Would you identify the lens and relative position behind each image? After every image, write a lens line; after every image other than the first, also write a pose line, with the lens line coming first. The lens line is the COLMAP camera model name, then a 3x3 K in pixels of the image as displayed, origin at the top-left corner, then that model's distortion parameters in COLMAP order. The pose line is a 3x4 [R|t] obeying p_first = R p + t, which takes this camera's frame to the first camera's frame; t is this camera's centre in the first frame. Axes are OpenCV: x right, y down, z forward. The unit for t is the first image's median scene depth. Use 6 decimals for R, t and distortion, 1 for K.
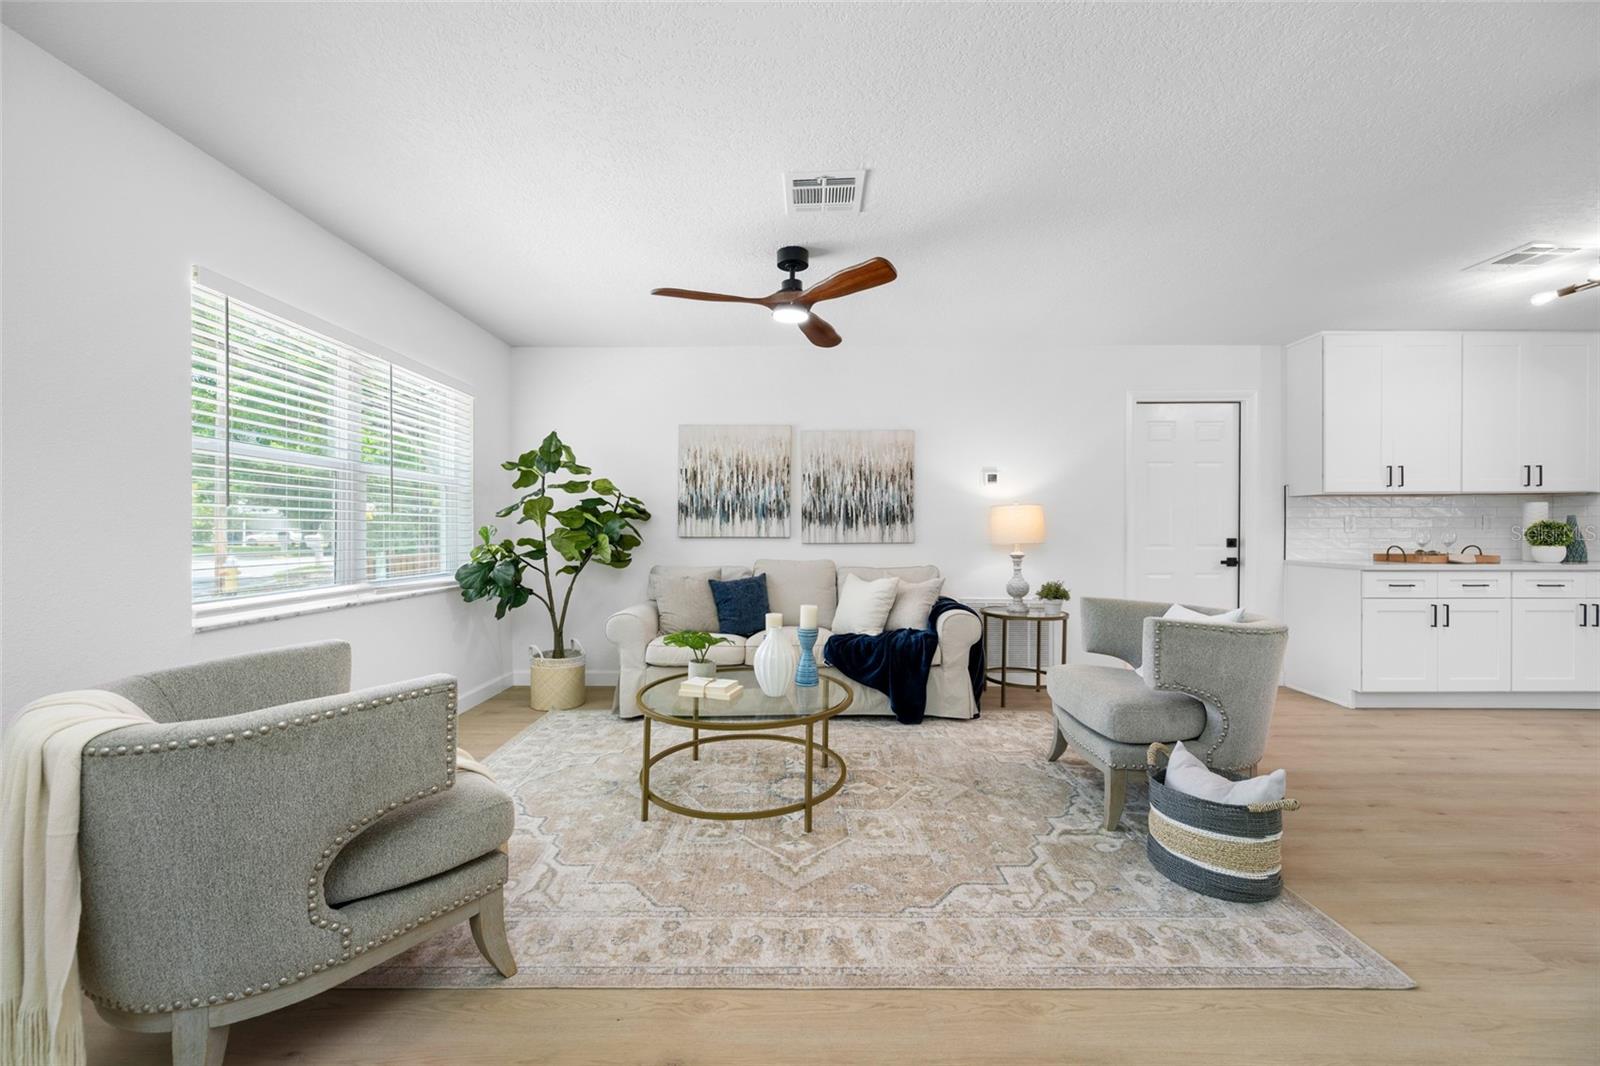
lens RADIAL K [[630.0, 0, 797.8], [0, 630.0, 533.0], [0, 0, 1]] dist [-0.001769, -0.001132]
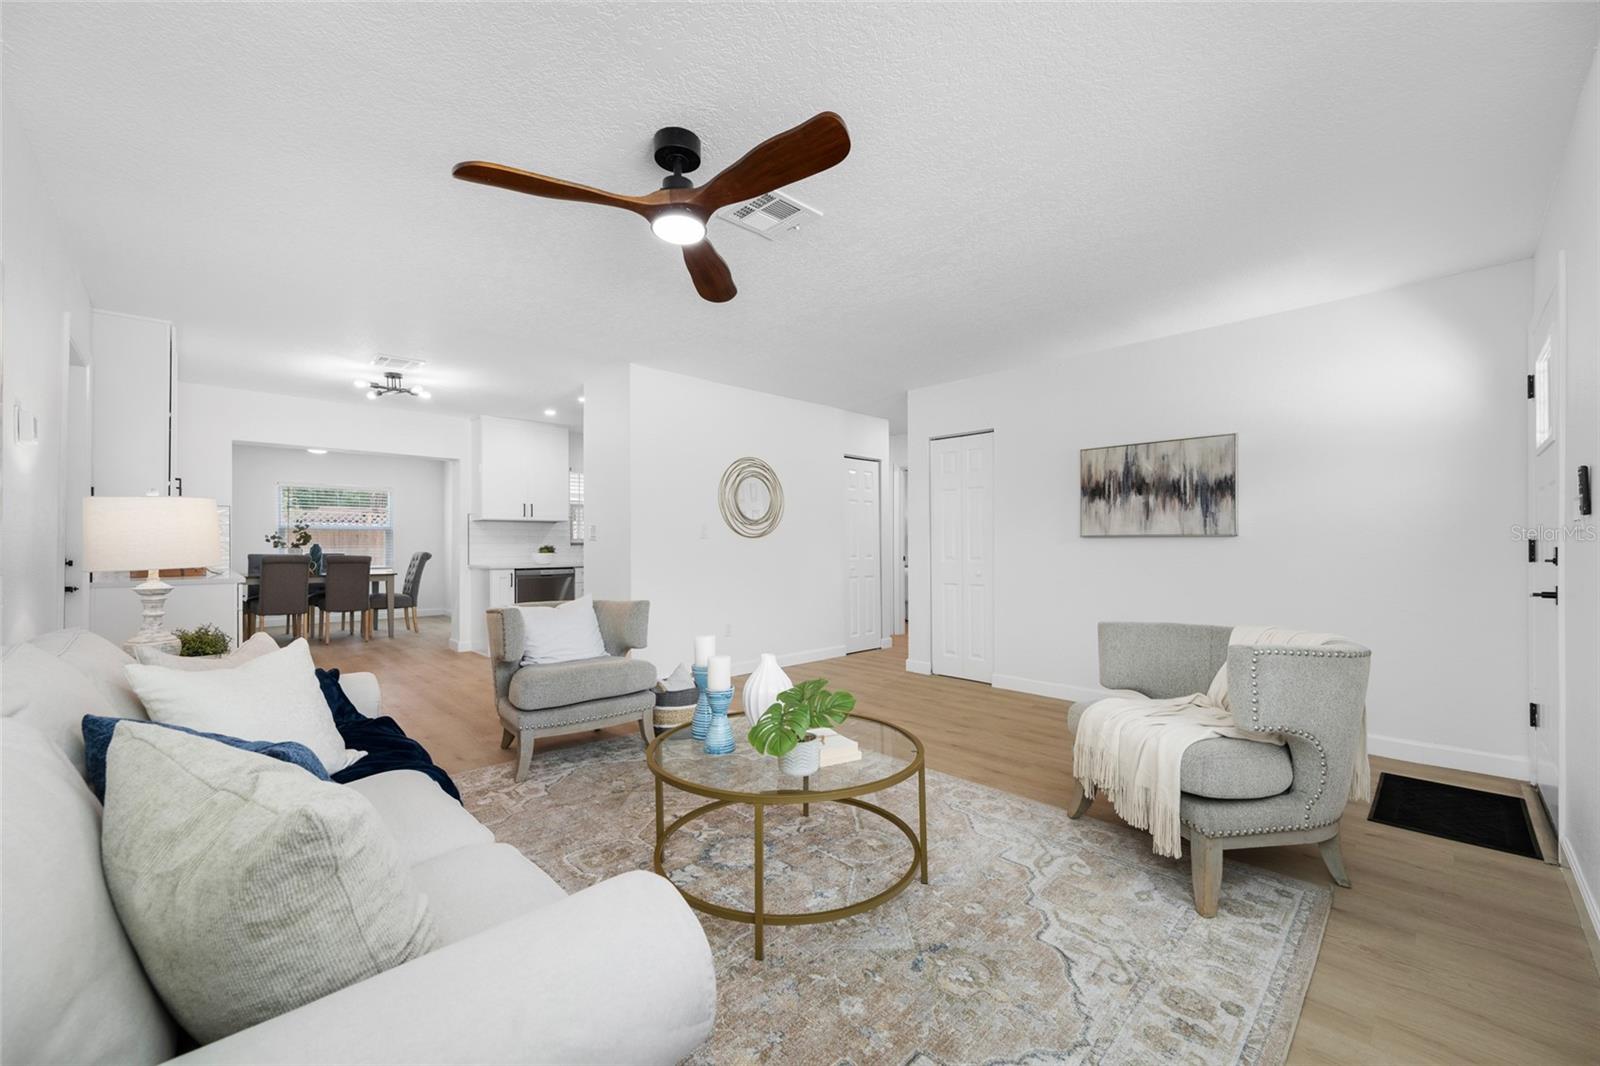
lens RADIAL K [[630.0, 0, 795.9], [0, 630.0, 534.4], [0, 0, 1]] dist [-0.001769, -0.001132]
pose [[-0.701023, 0.011008, 0.713053, -0.442812], [0.008593, 0.999939, -0.006988, -0.006188], [-0.713087, 0.001229, -0.701075, 1.039293]]
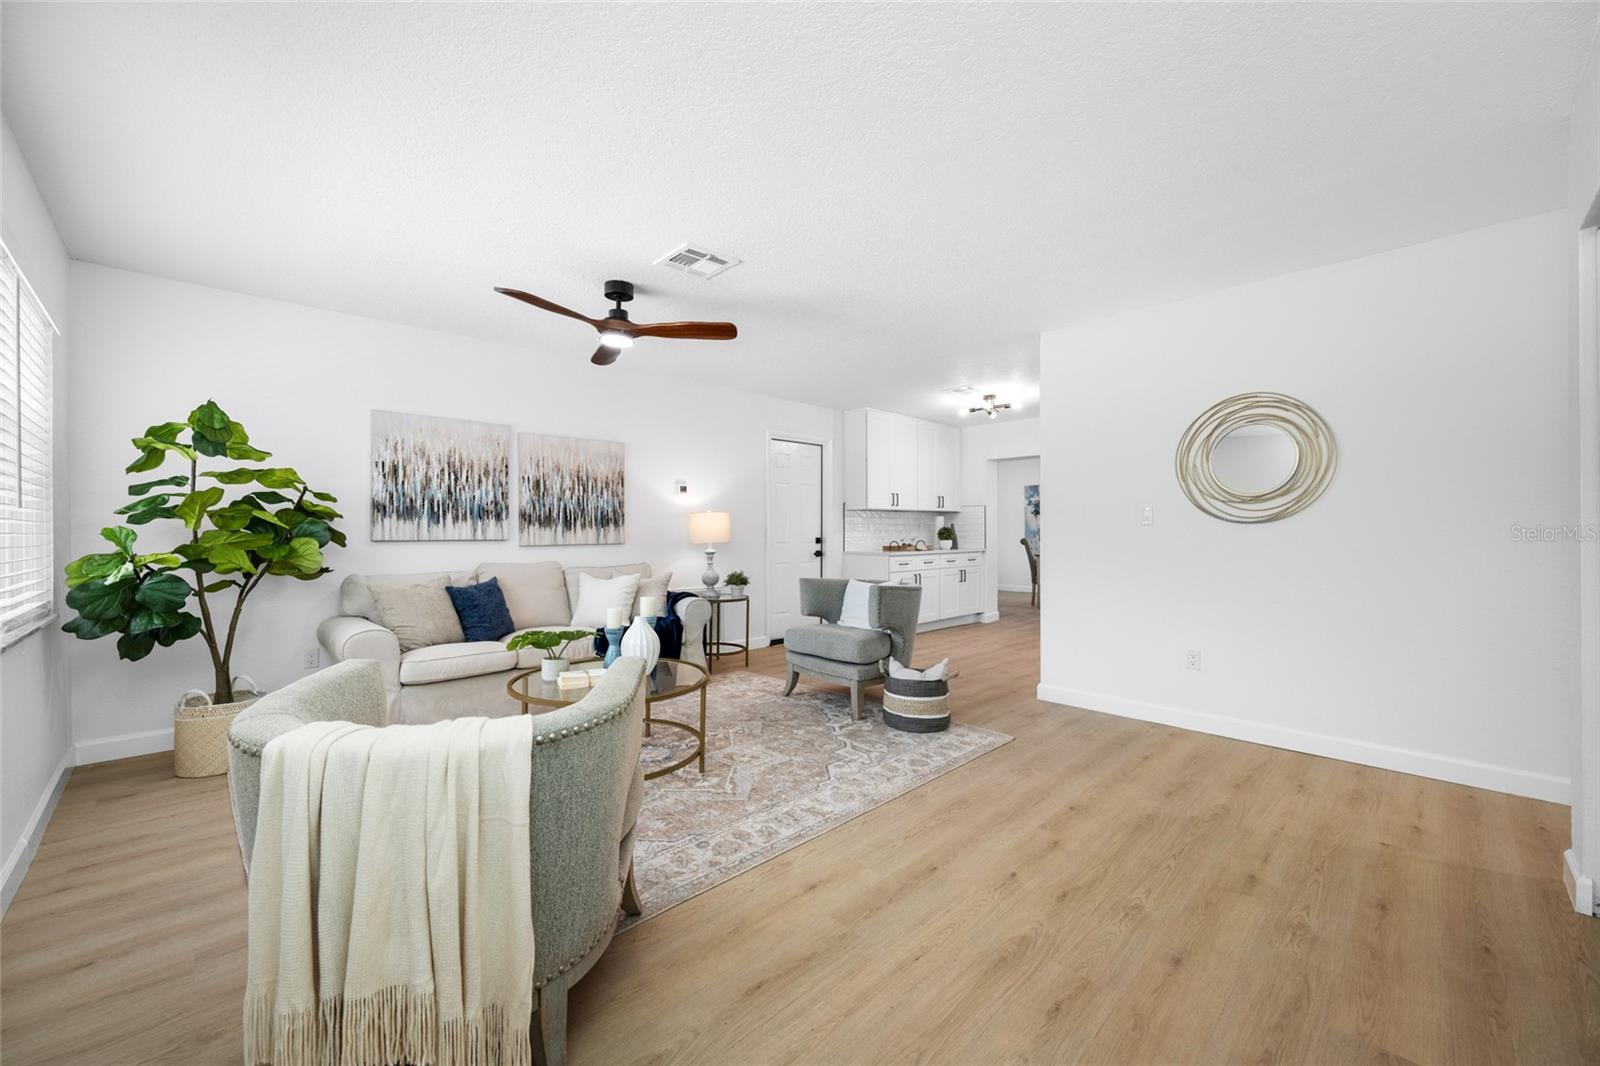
lens RADIAL K [[630.0, 0, 803.6], [0, 630.0, 530.3], [0, 0, 1]] dist [-0.001769, -0.001132]
pose [[0.708439, 0.000849, 0.705772, -0.419887], [0.005938, 0.999957, -0.007163, 0.001718], [-0.705748, 0.009265, 0.708403, -0.018586]]
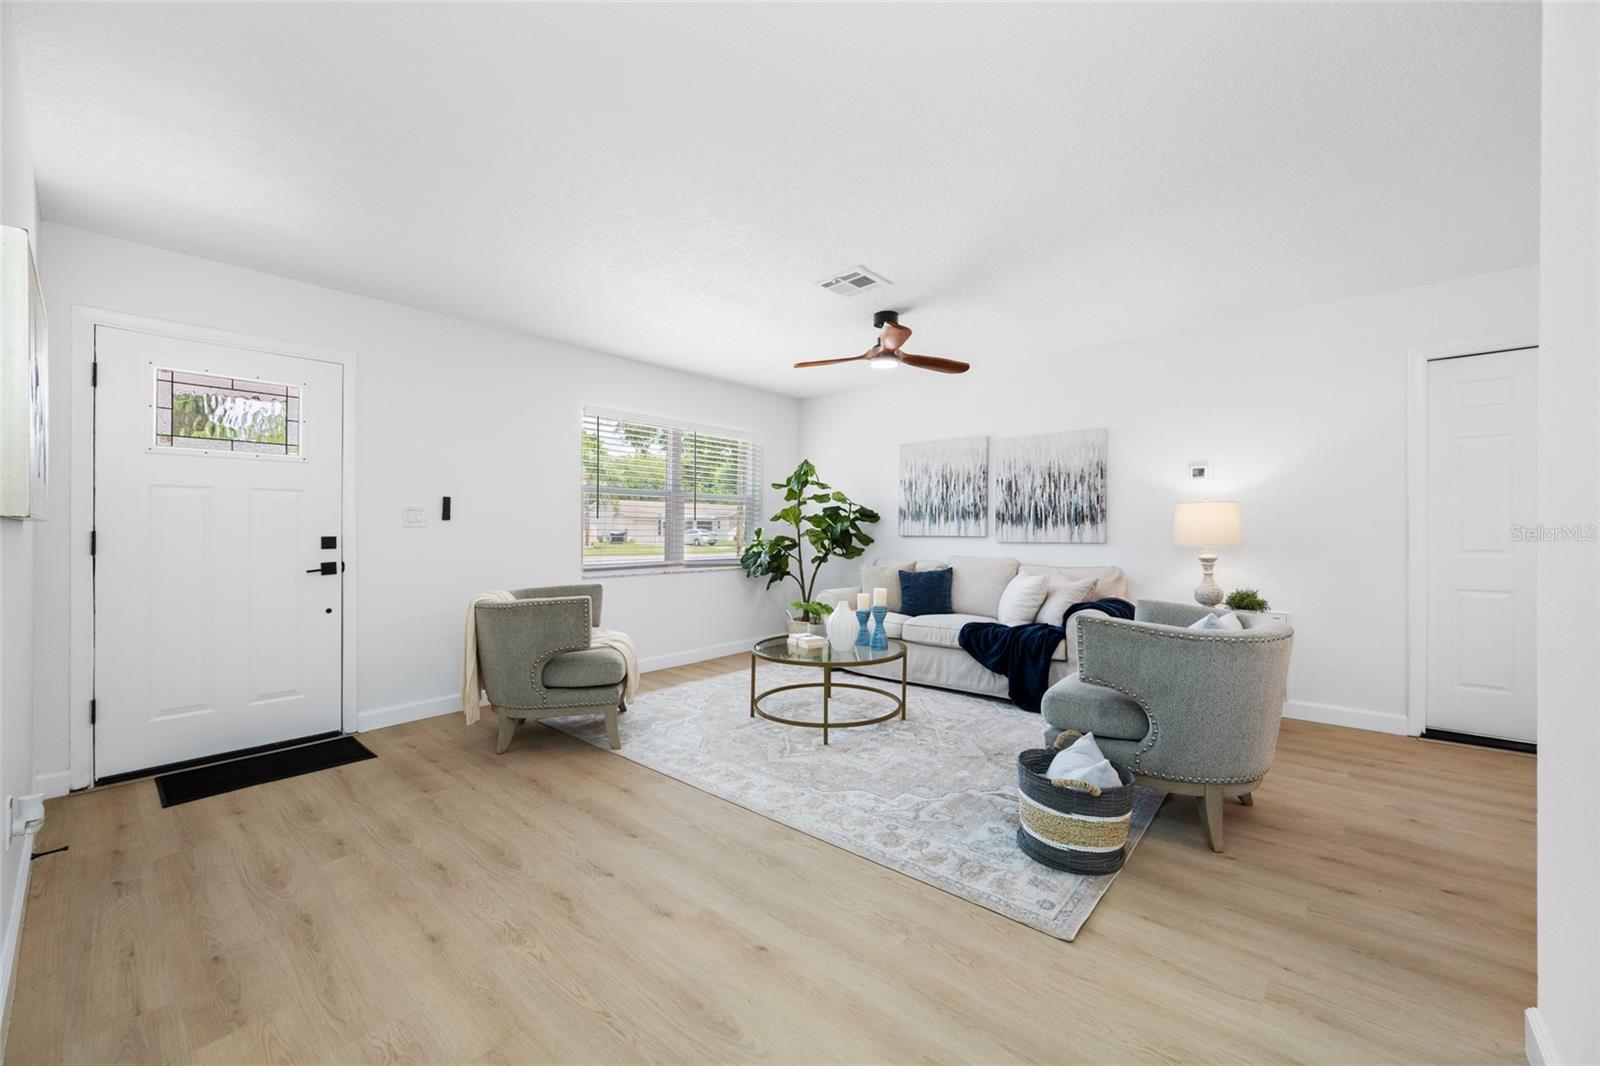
lens RADIAL K [[630.0, 0, 796.2], [0, 630.0, 532.0], [0, 0, 1]] dist [-0.001769, -0.001132]
pose [[0.753271, 0.002379, -0.657706, 0.517138], [-0.003778, 0.999993, -0.000710, 0.000534], [0.657700, 0.003020, 0.753274, -0.060473]]
